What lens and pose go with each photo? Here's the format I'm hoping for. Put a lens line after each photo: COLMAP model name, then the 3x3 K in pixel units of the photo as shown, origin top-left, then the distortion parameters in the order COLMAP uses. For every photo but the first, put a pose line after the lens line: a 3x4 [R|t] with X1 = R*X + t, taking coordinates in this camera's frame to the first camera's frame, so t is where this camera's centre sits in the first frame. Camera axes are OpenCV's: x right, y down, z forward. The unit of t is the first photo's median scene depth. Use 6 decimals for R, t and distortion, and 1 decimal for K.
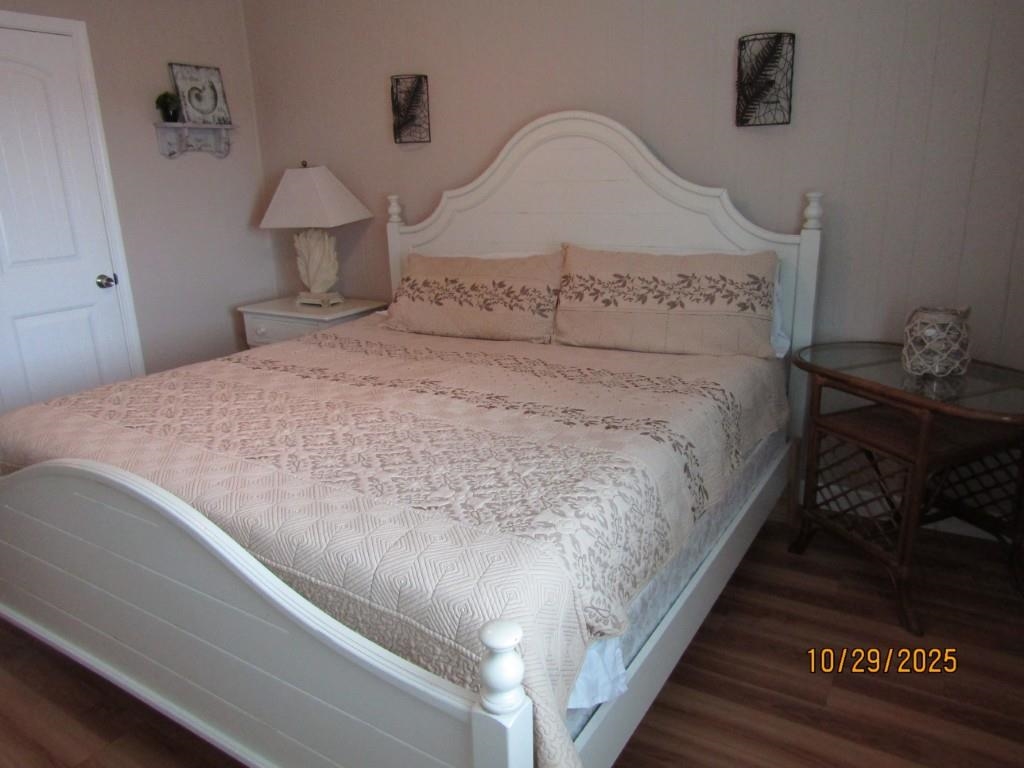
lens RADIAL K [[722.1, 0, 507.3], [0, 722.1, 393.5], [0, 0, 1]] dist [-0.013612, 0.000812]
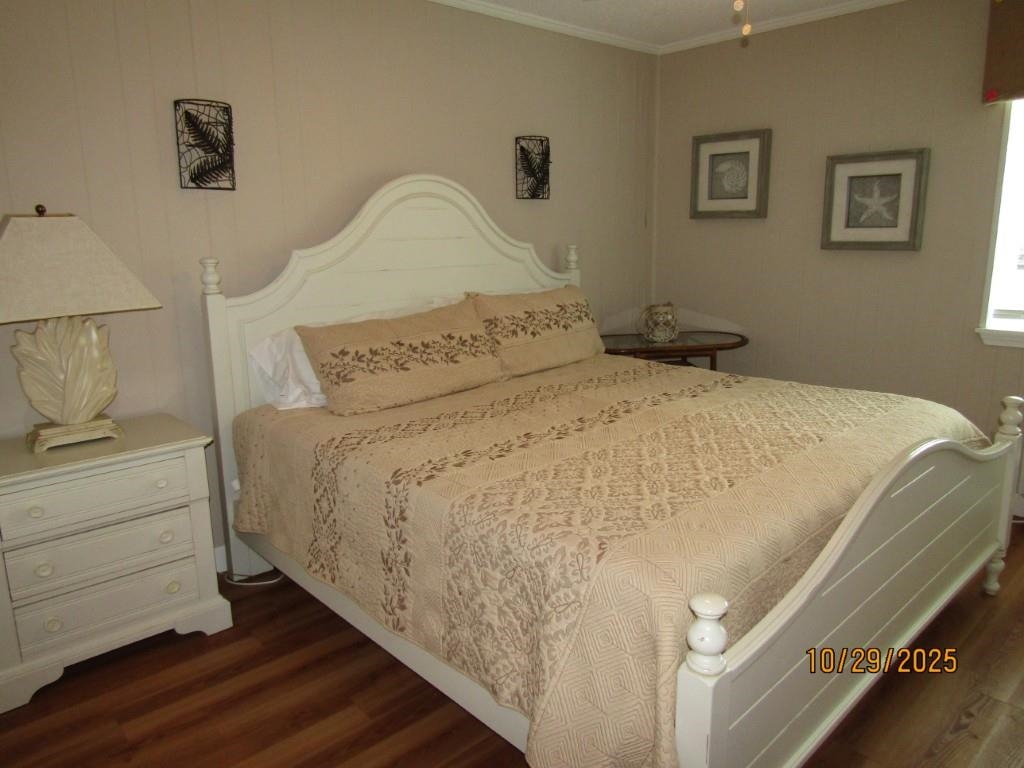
lens RADIAL K [[722.1, 0, 504.5], [0, 722.1, 382.6], [0, 0, 1]] dist [-0.013612, 0.000812]
pose [[0.291003, -0.165314, 0.942331, -0.924005], [0.306632, 0.949115, 0.071813, -0.139745], [-0.906253, 0.268051, 0.326886, 0.631438]]
